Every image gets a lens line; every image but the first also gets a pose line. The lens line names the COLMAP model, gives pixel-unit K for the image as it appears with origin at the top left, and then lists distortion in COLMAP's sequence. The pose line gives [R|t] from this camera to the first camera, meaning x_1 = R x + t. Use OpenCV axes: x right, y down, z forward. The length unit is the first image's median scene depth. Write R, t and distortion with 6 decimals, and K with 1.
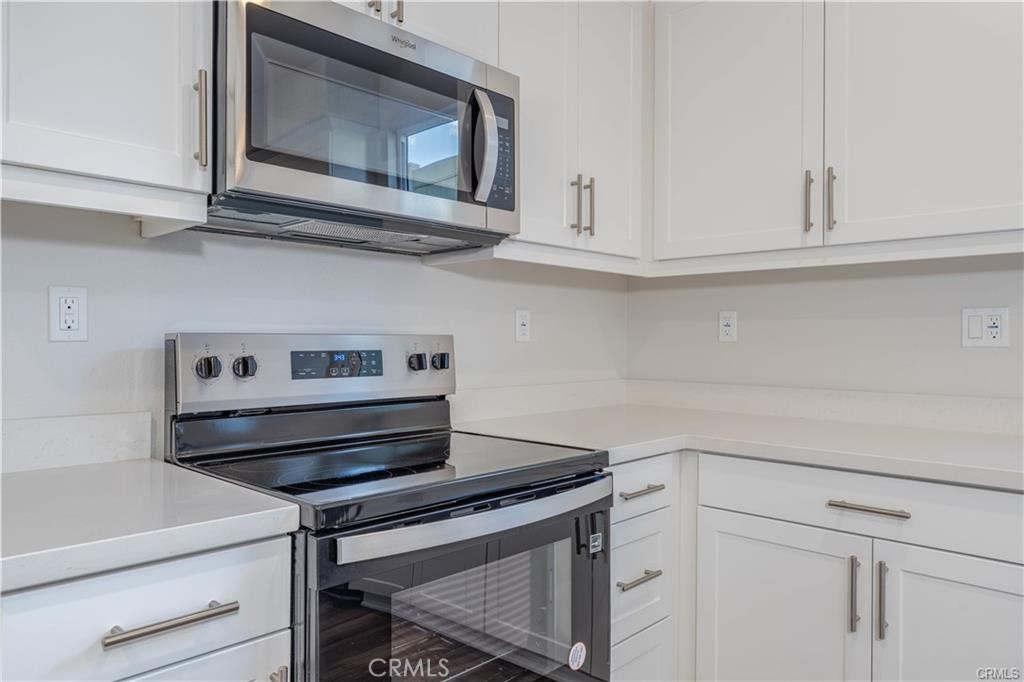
lens RADIAL K [[681.4, 0, 512.0], [0, 681.4, 341.0], [0, 0, 1]] dist [0.002384, -0.001832]
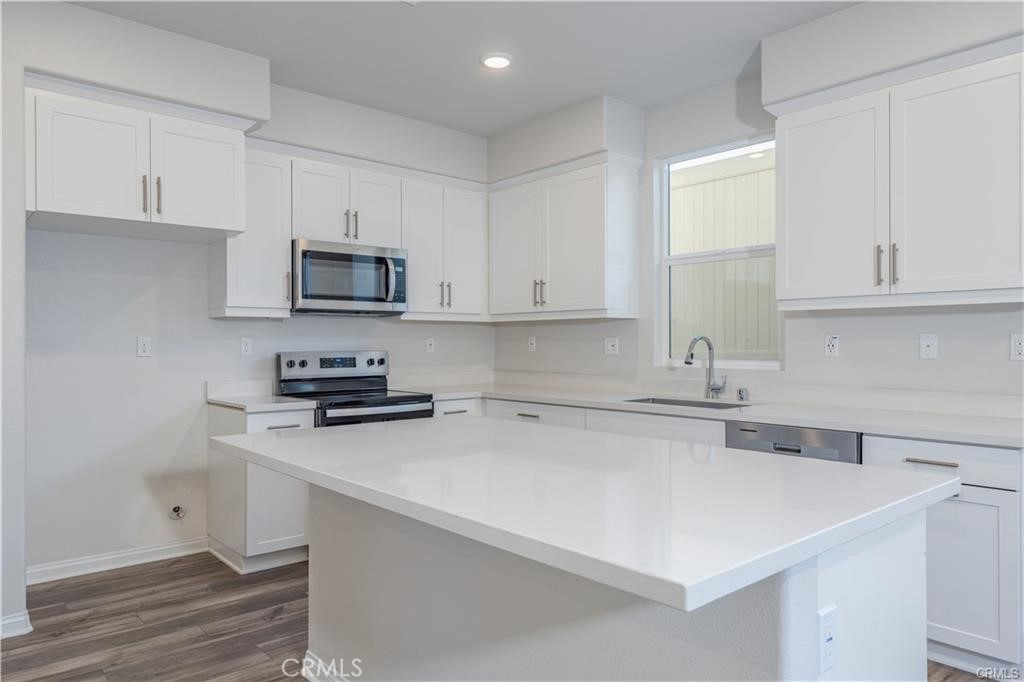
lens RADIAL K [[681.4, 0, 512.0], [0, 681.4, 341.0], [0, 0, 1]] dist [0.002384, -0.001832]
pose [[0.995416, -0.007970, -0.095303, 0.656817], [0.007607, 0.999962, -0.004164, -0.033601], [0.095333, 0.003420, 0.995440, -1.537000]]
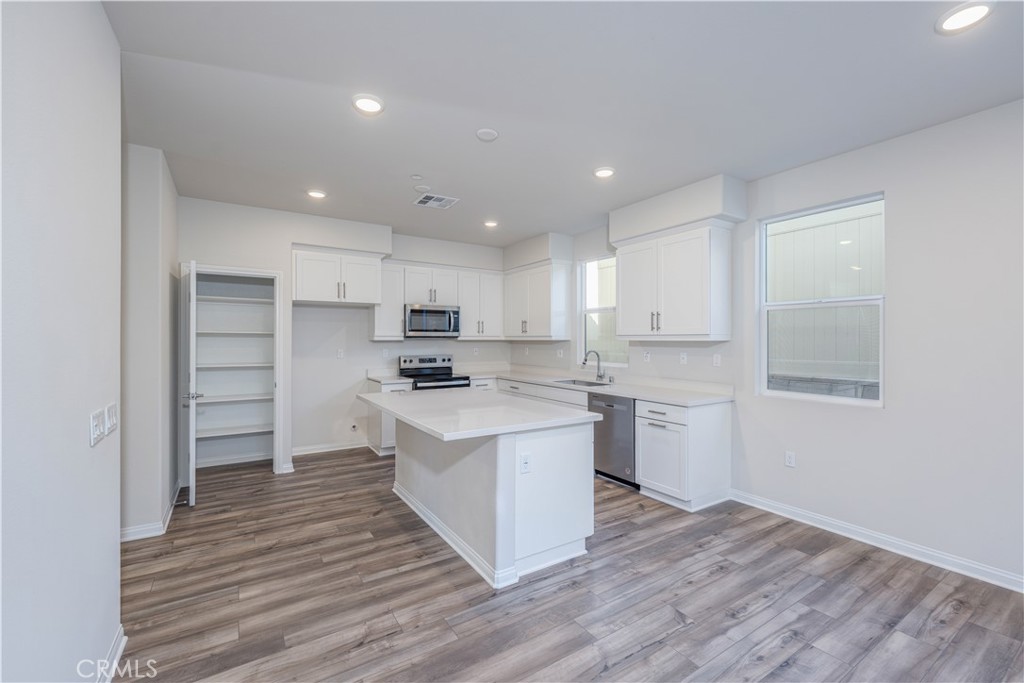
lens RADIAL K [[425.8, 0, 512.0], [0, 425.8, 341.5], [0, 0, 1]] dist [-0.000436, -0.000019]
pose [[0.970369, -0.004311, -0.241588, 1.228747], [0.004799, 0.999987, 0.001430, -0.121143], [0.241579, -0.002547, 0.970378, -2.164650]]
